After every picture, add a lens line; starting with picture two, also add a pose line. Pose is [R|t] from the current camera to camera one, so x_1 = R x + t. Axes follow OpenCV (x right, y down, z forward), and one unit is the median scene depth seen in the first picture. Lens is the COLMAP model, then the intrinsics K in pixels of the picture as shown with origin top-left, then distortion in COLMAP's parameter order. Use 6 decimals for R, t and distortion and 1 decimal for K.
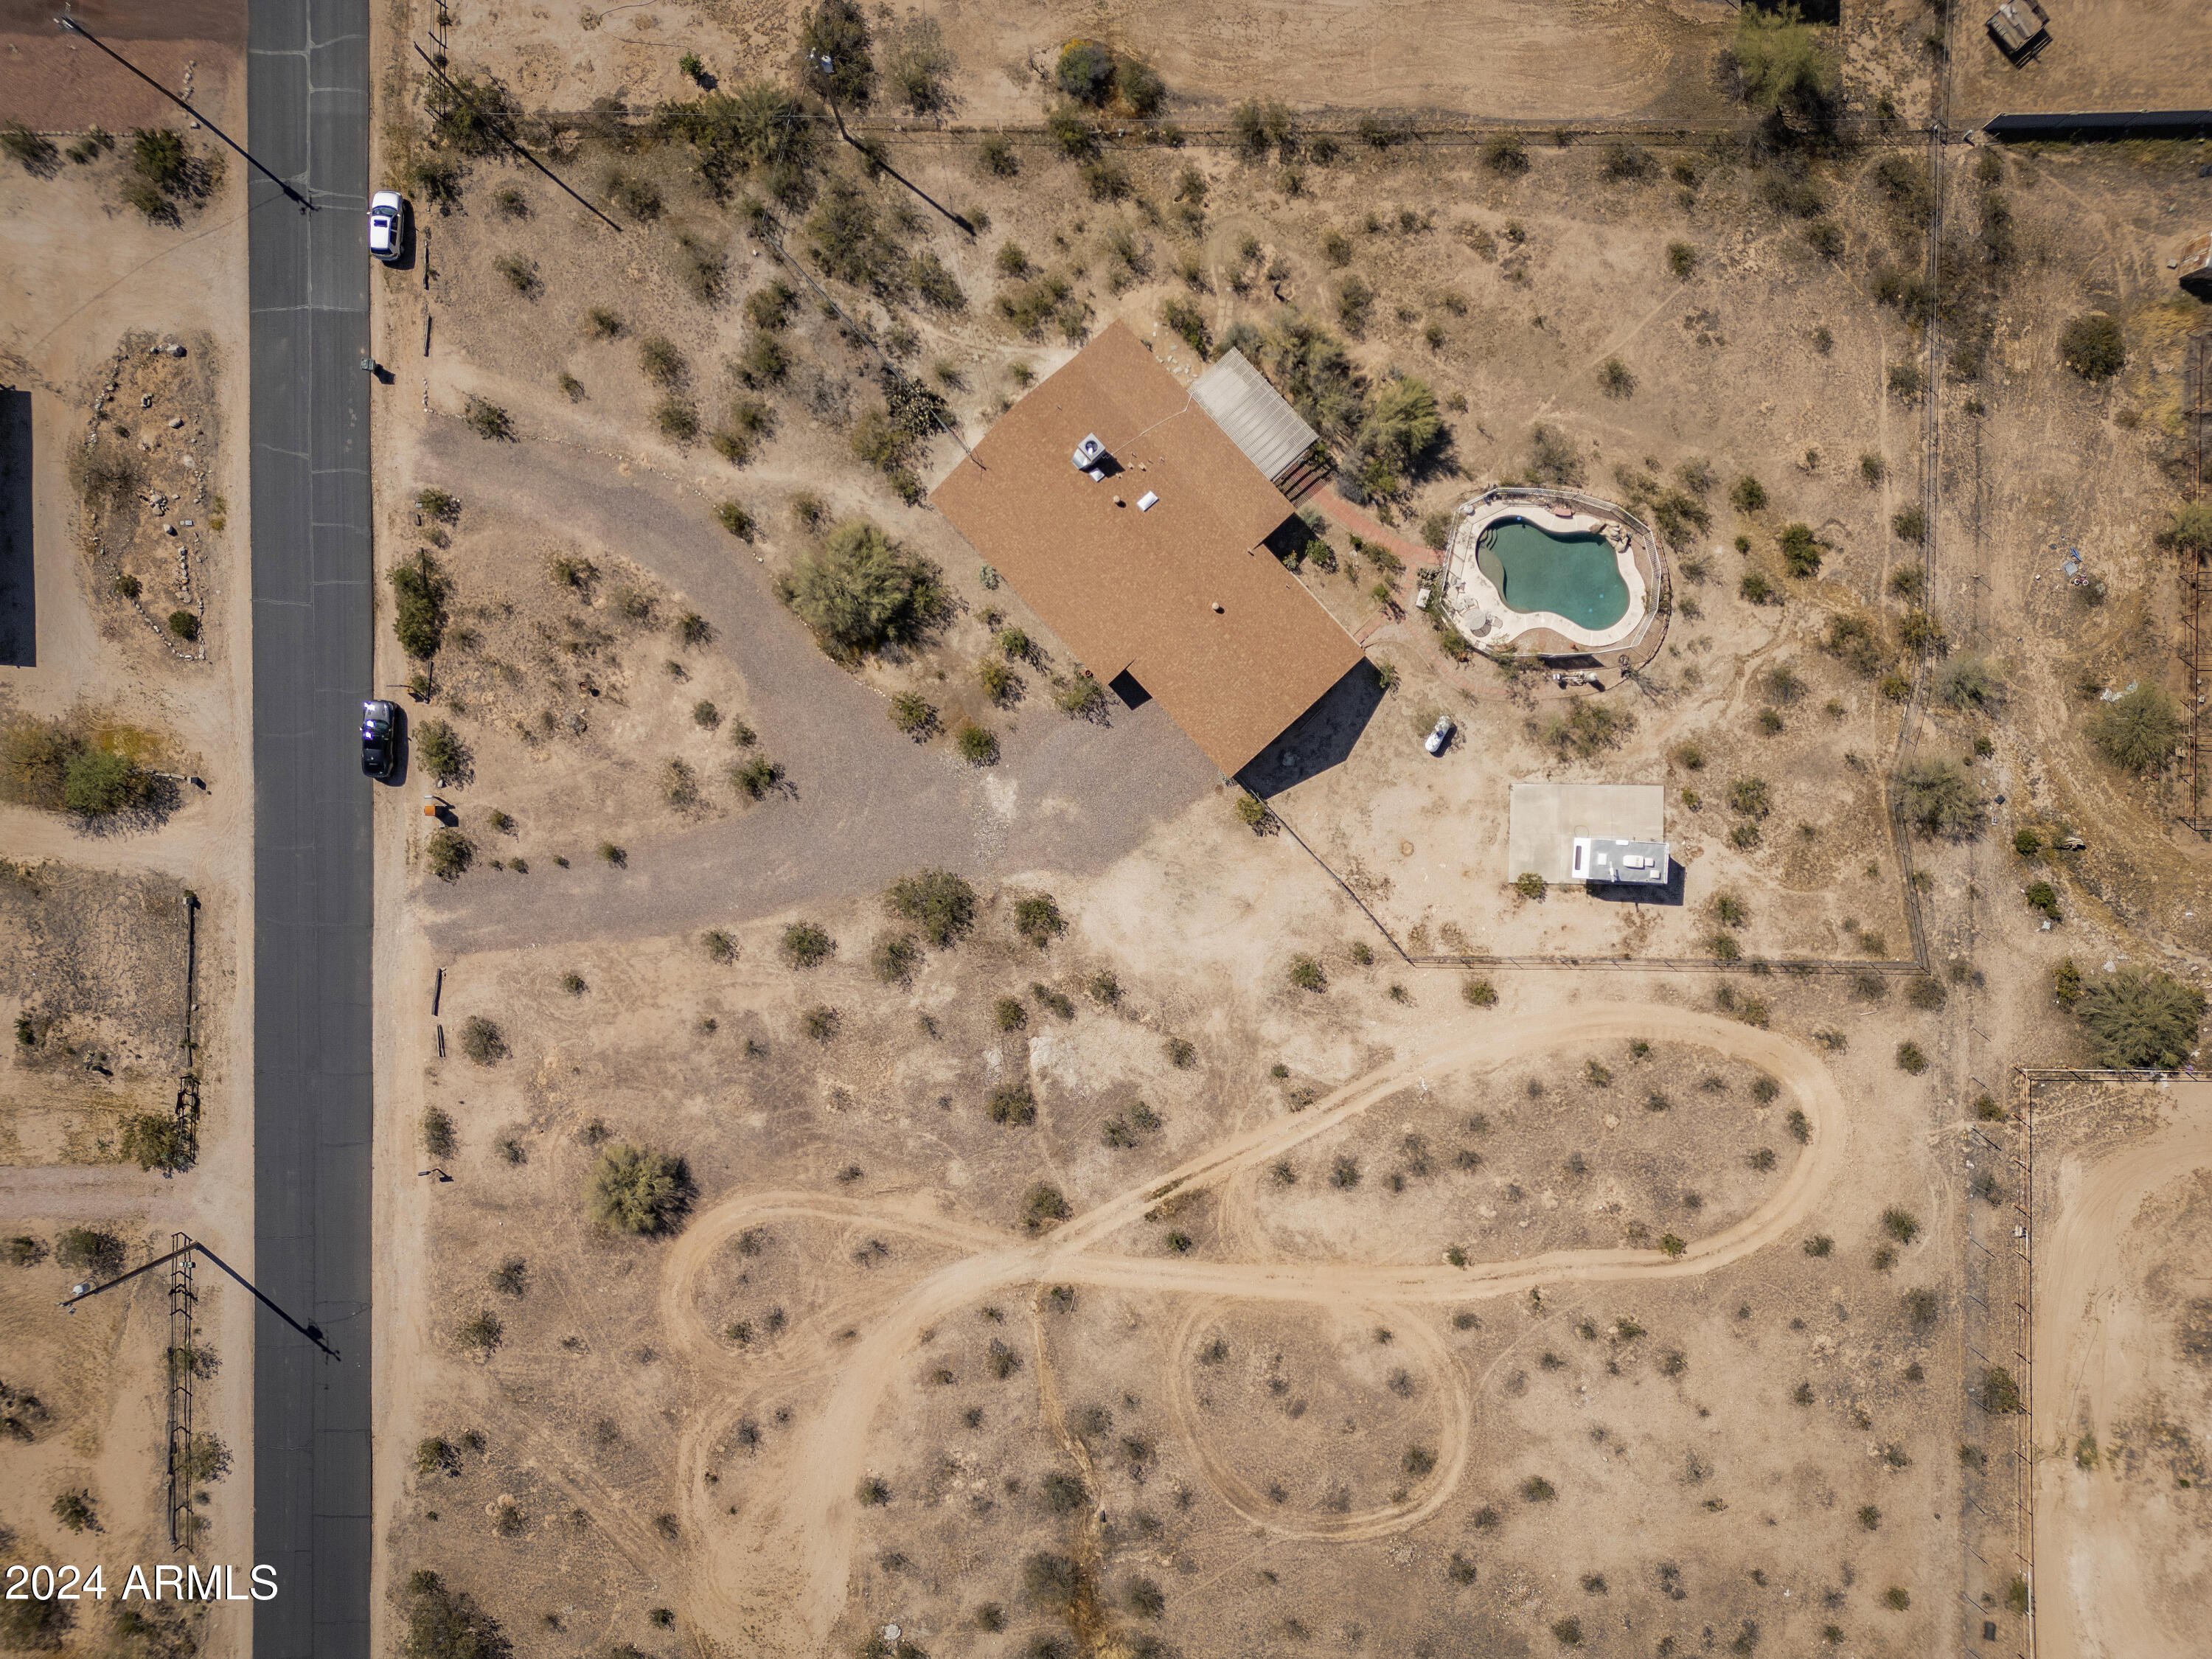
lens RADIAL K [[1562.1, 0, 1106.1], [0, 1562.1, 830.7], [0, 0, 1]] dist [0.076504, -0.063147]
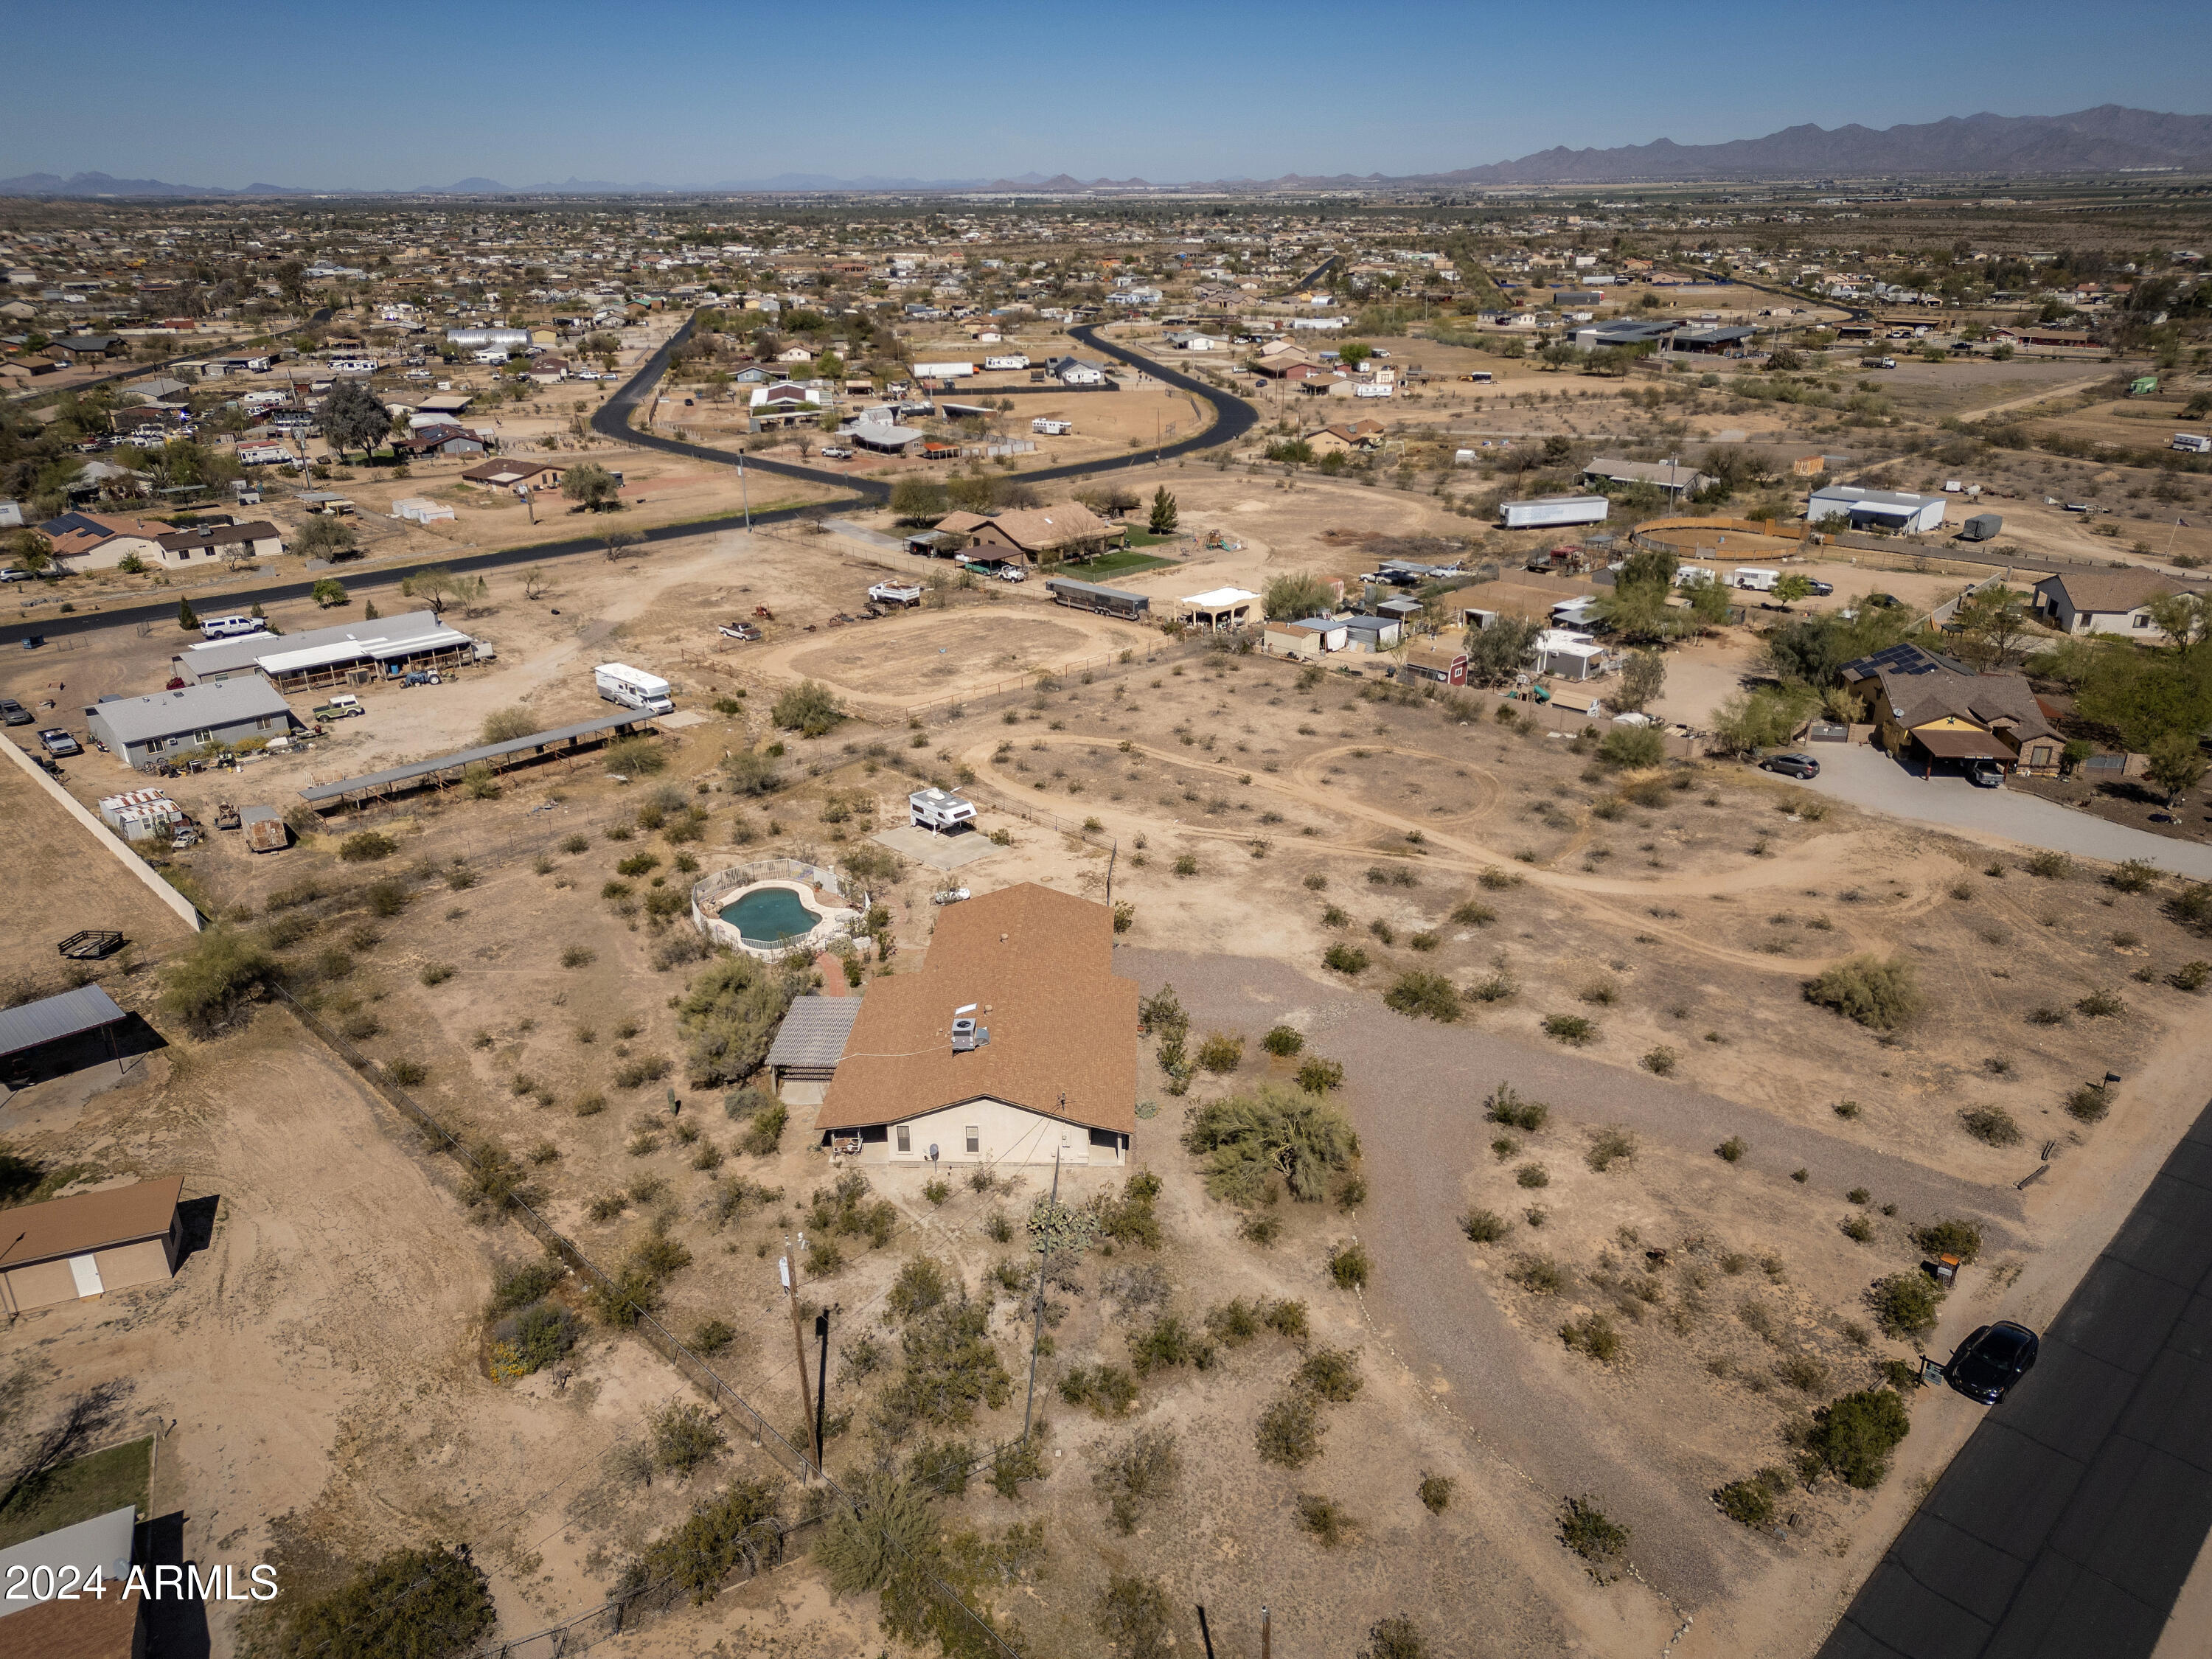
lens RADIAL K [[1562.1, 0, 1121.5], [0, 1562.1, 815.2], [0, 0, 1]] dist [0.076504, -0.063147]
pose [[-0.711849, -0.232652, 0.662679, -0.587893], [0.701640, -0.277445, 0.656296, -0.681613], [0.031169, 0.932147, 0.360737, 0.547833]]
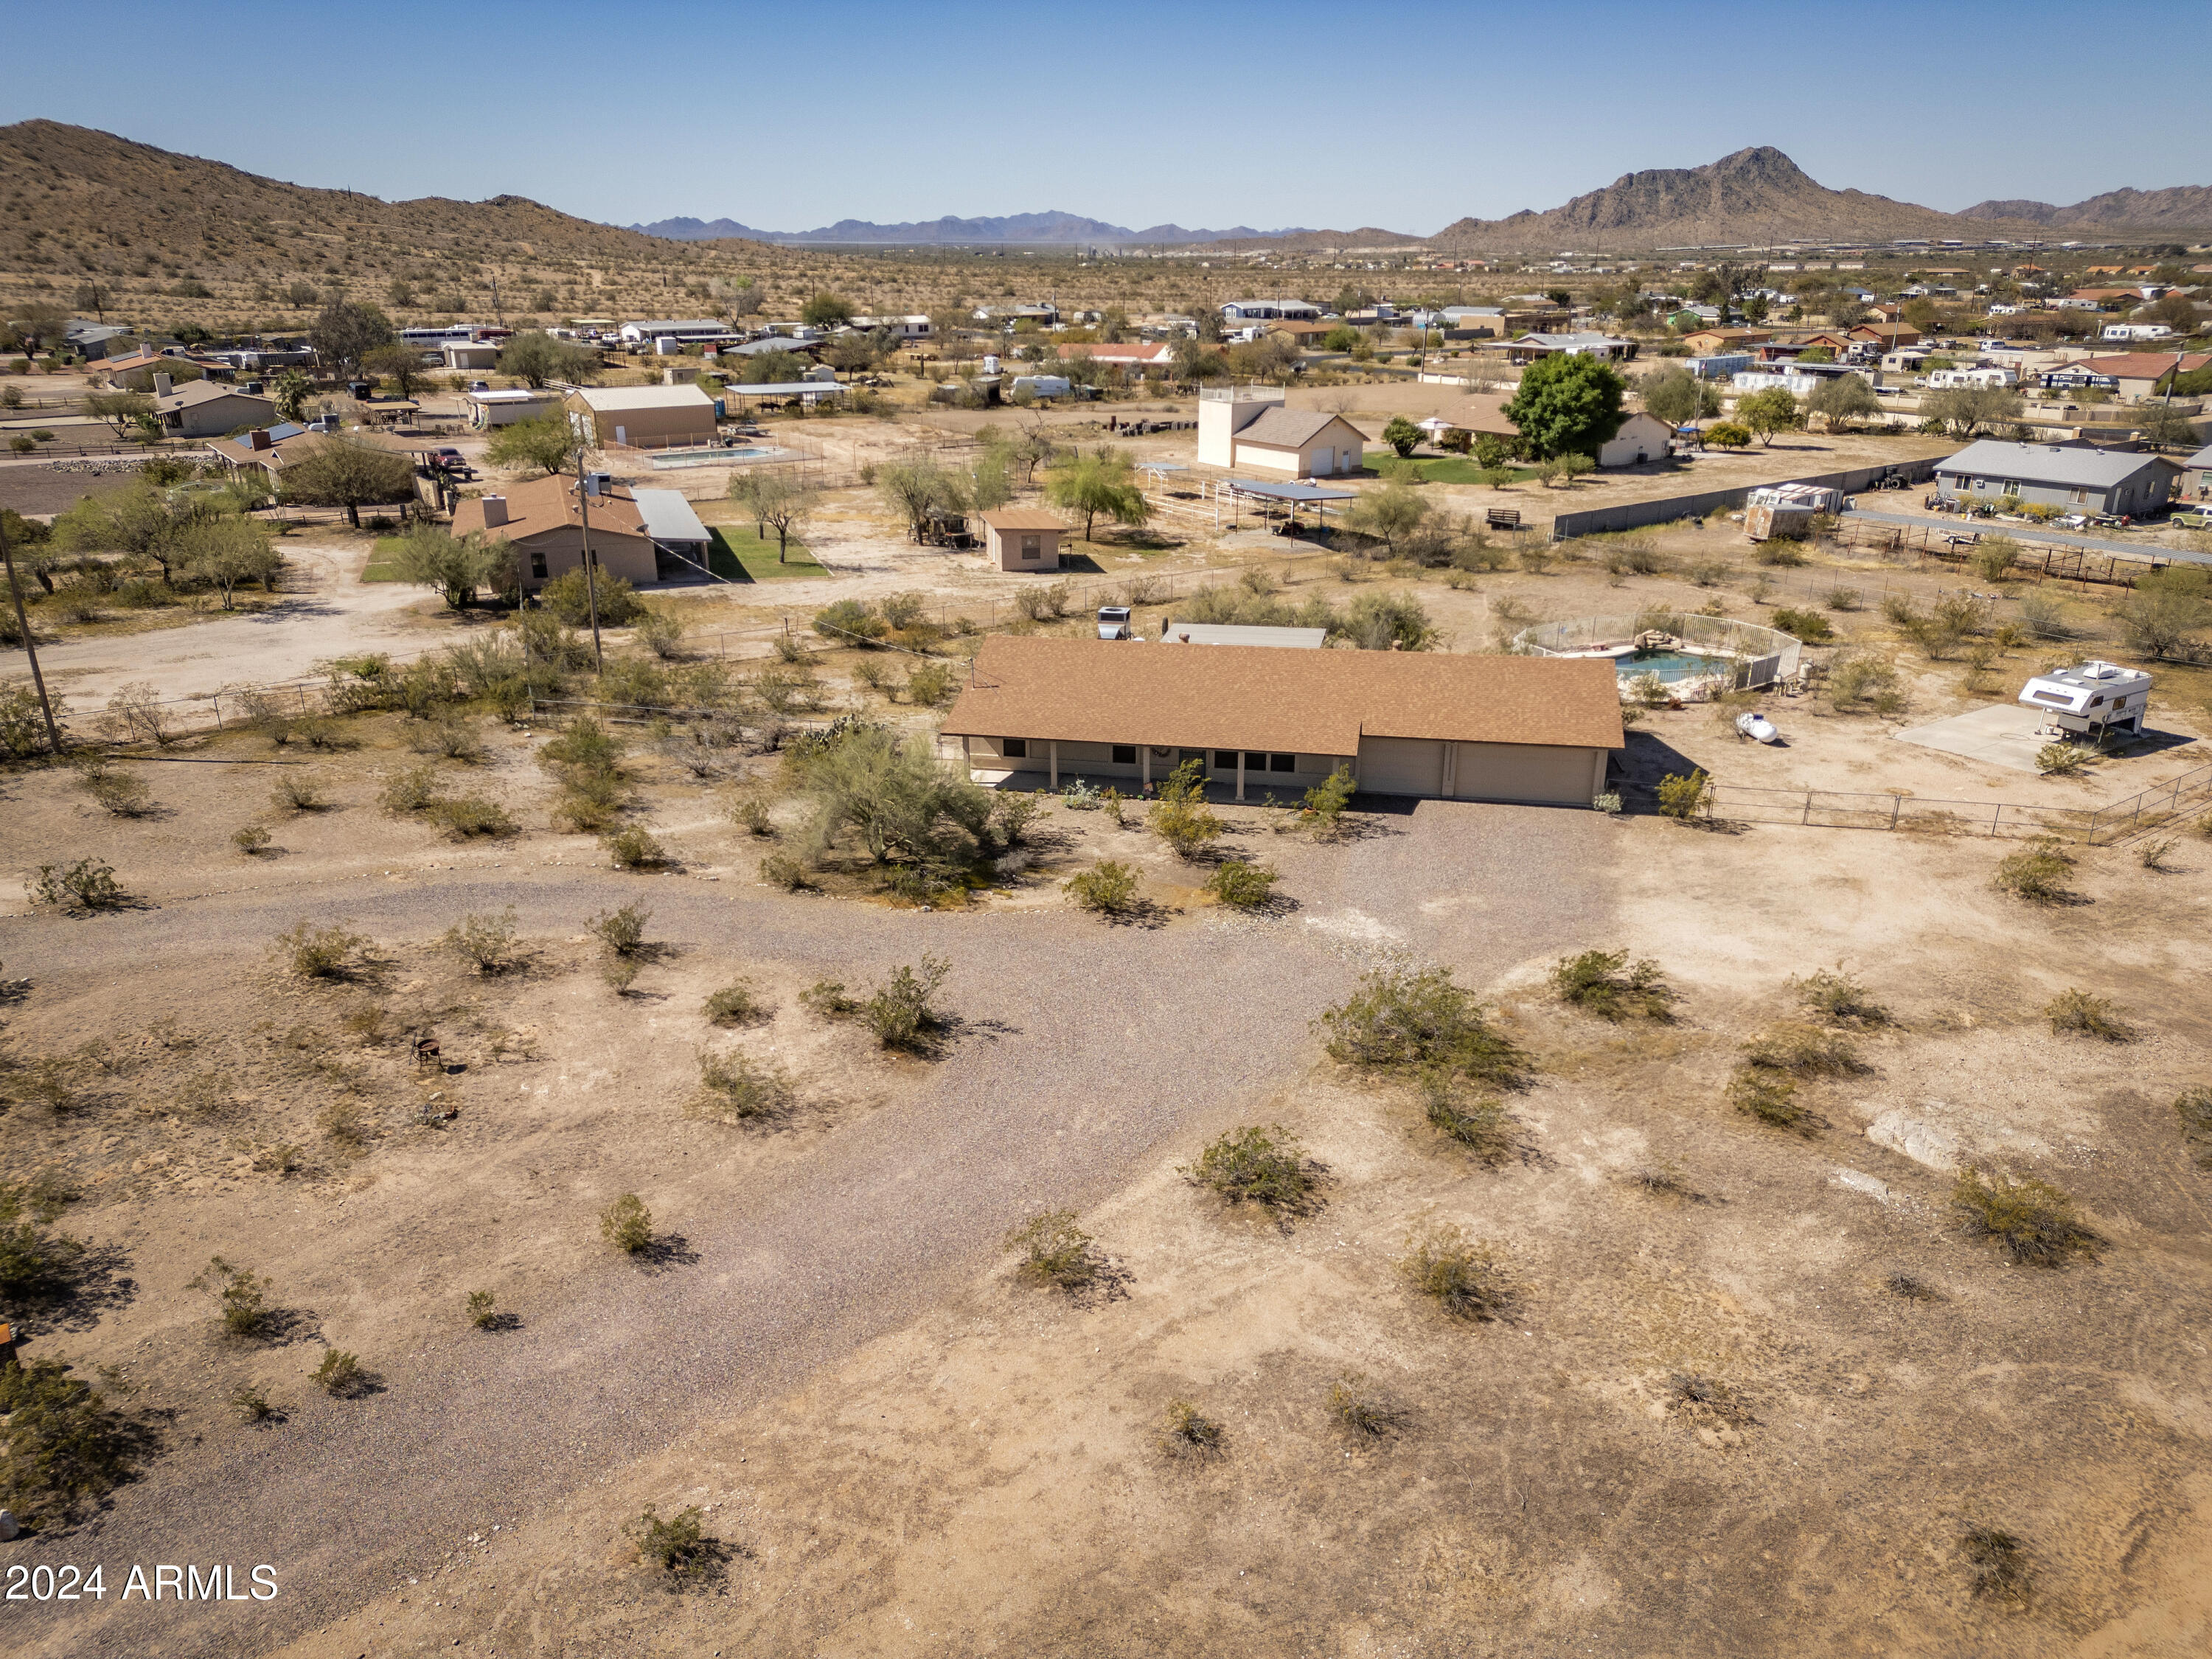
lens RADIAL K [[1562.1, 0, 1086.2], [0, 1562.1, 826.8], [0, 0, 1]] dist [0.076504, -0.063147]
pose [[0.811497, -0.183636, 0.554752, -0.409486], [0.584285, 0.269828, -0.765378, 0.302910], [-0.009136, 0.945236, 0.326261, 0.813015]]
